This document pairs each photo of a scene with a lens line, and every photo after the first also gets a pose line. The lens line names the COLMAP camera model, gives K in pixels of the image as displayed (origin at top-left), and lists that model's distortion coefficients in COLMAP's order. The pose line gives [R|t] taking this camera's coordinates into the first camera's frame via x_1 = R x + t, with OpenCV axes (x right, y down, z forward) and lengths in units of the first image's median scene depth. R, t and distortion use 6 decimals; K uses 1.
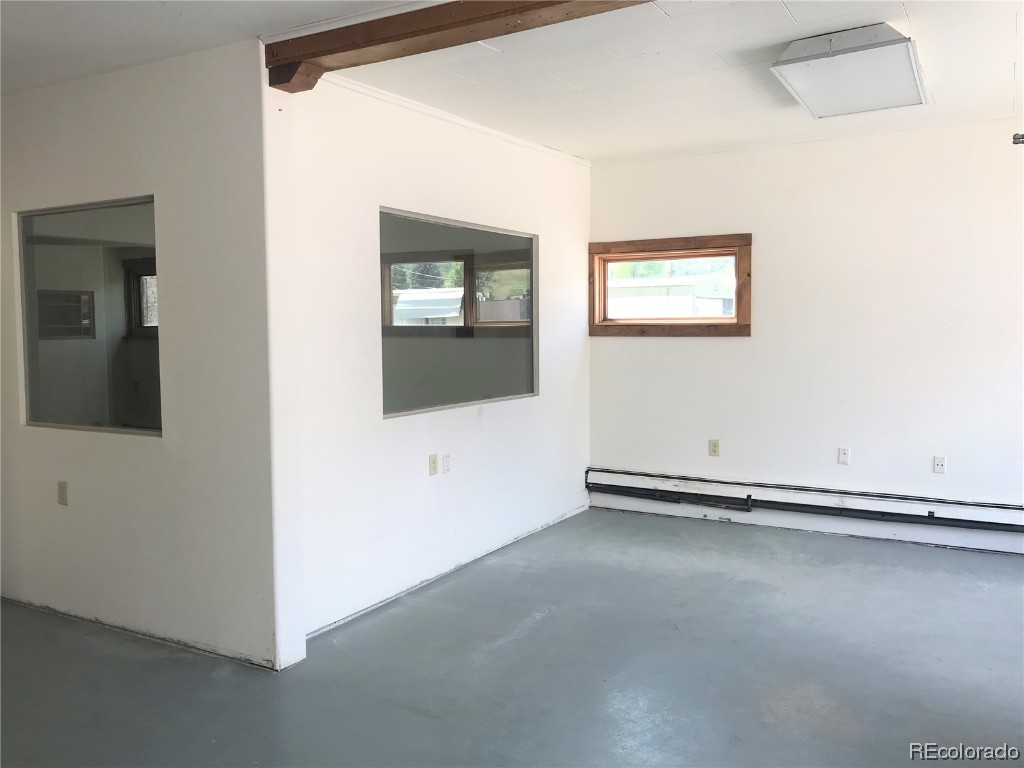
lens RADIAL K [[839.8, 0, 507.0], [0, 839.8, 375.9], [0, 0, 1]] dist [0.058323, -0.071260]
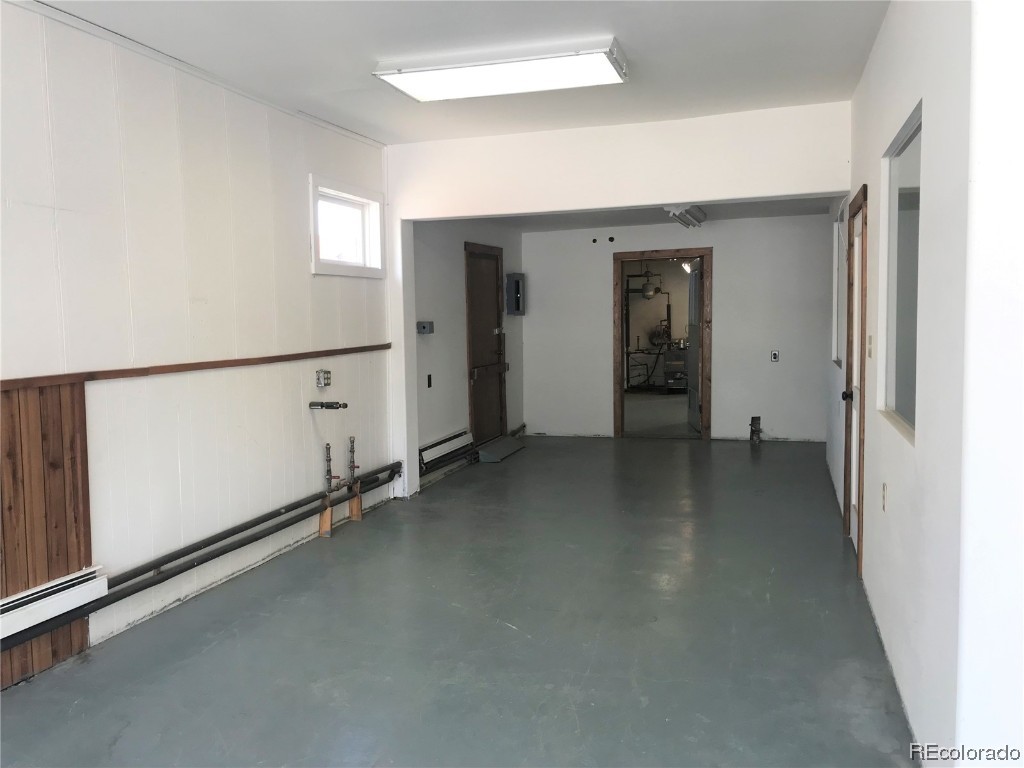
lens RADIAL K [[839.8, 0, 507.0], [0, 839.8, 375.9], [0, 0, 1]] dist [0.058323, -0.071260]
pose [[0.219279, 0.076494, -0.972659, 0.158478], [-0.045523, 0.996638, 0.068117, -0.016115], [0.974600, 0.029341, 0.222024, 0.409807]]
